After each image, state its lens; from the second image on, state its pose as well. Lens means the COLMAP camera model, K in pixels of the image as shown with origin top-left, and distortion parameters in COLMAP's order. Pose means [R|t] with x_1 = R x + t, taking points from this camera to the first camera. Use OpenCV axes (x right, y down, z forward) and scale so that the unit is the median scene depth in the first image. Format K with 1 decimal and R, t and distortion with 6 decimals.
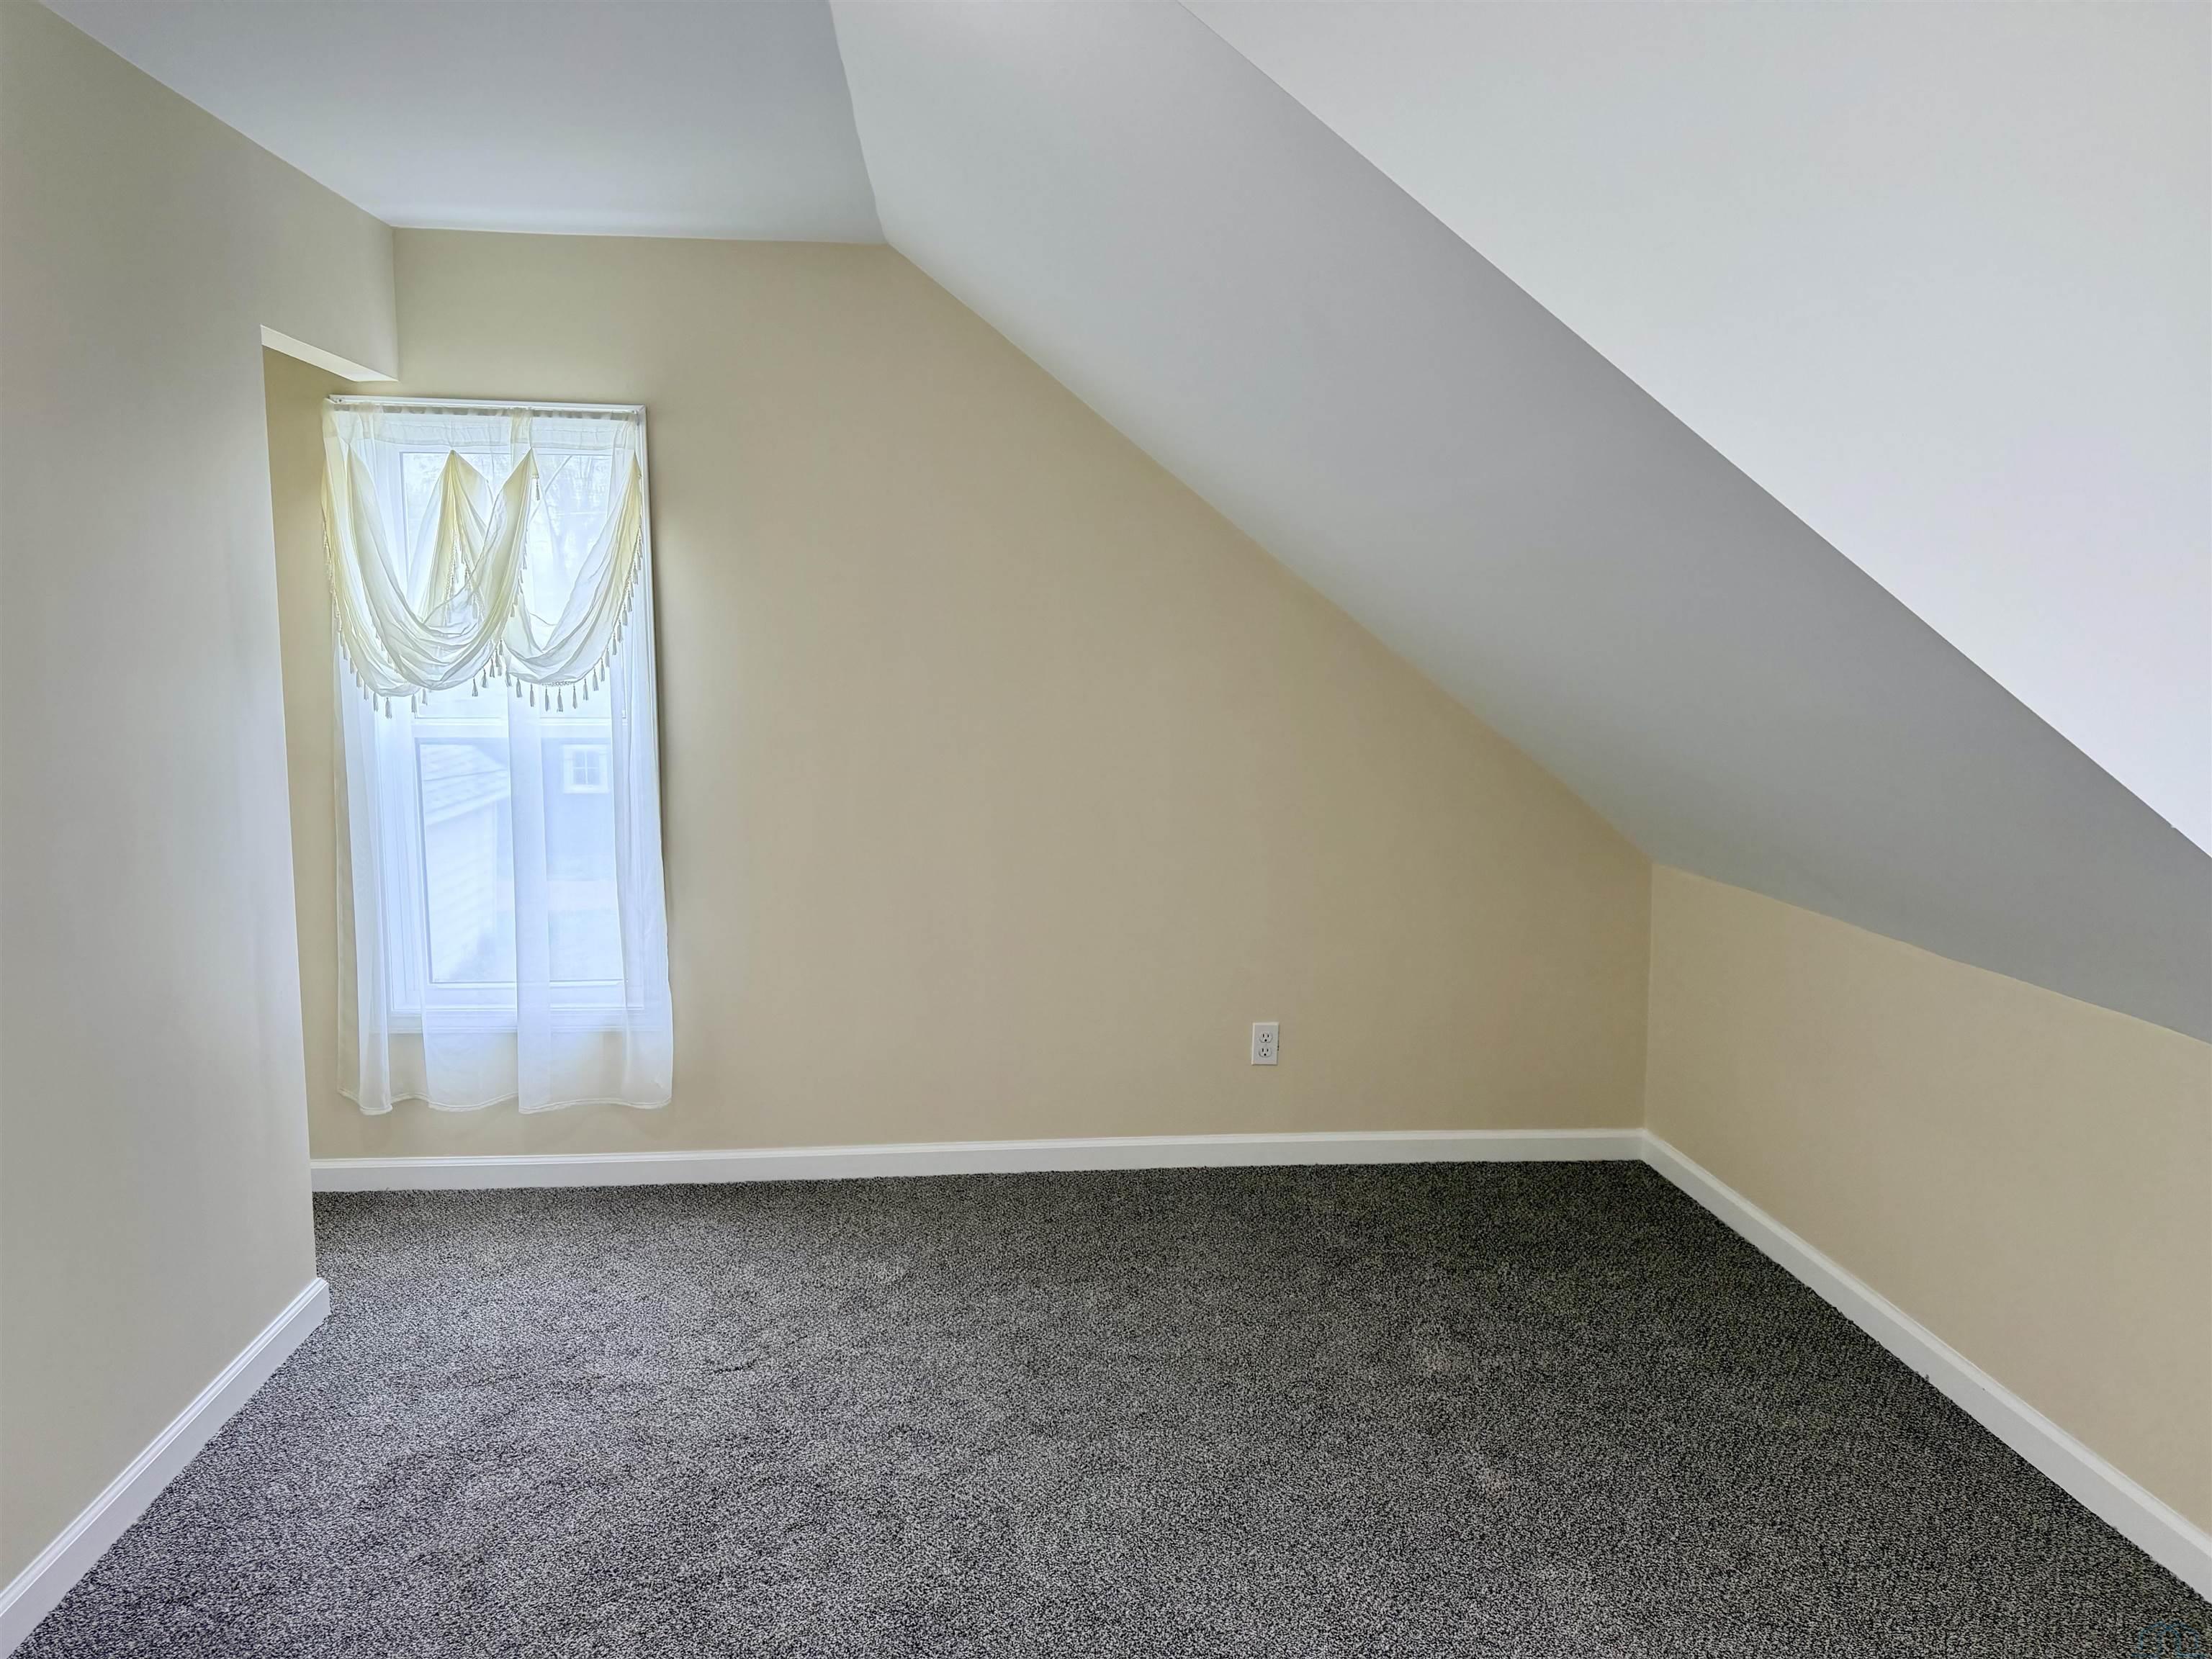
lens RADIAL K [[1572.4, 0, 1100.5], [0, 1572.4, 829.1], [0, 0, 1]] dist [0.064519, -0.039626]
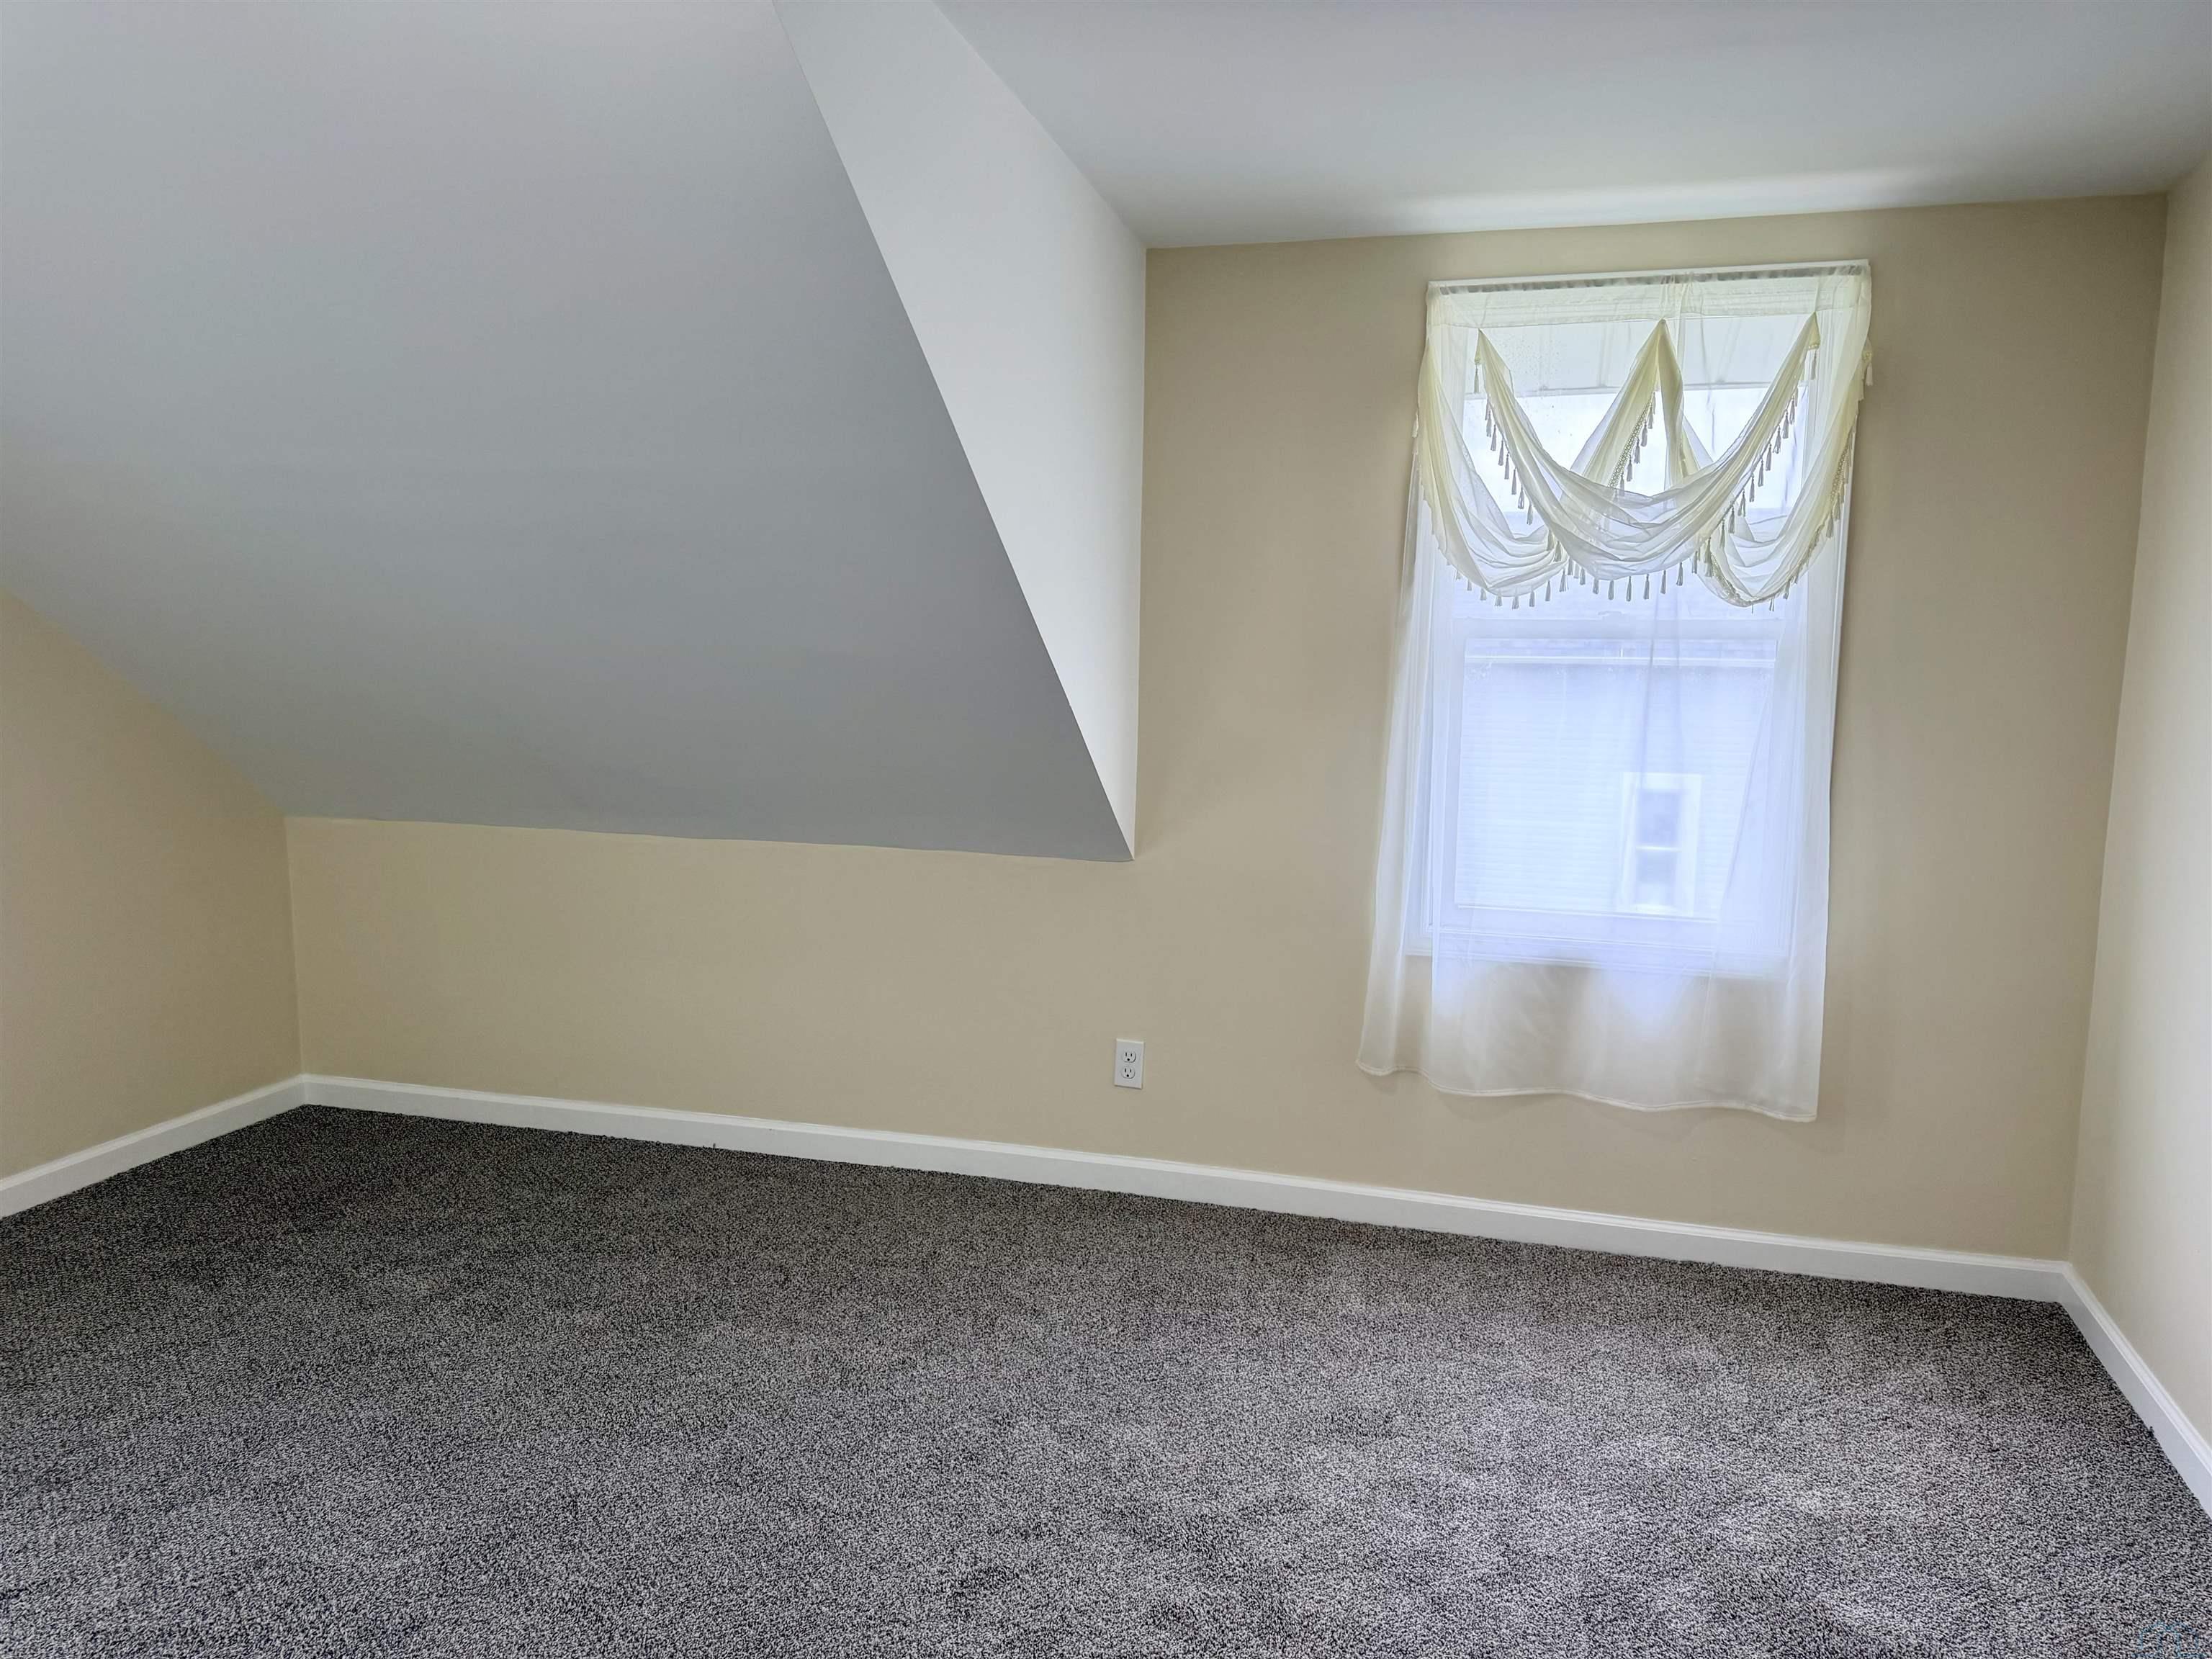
lens RADIAL K [[1572.4, 0, 1099.2], [0, 1572.4, 832.5], [0, 0, 1]] dist [0.064519, -0.039626]
pose [[0.389077, -0.130393, 0.911930, -0.511211], [0.107838, 0.989572, 0.095485, -0.013919], [-0.914871, 0.061190, 0.399081, 0.134497]]
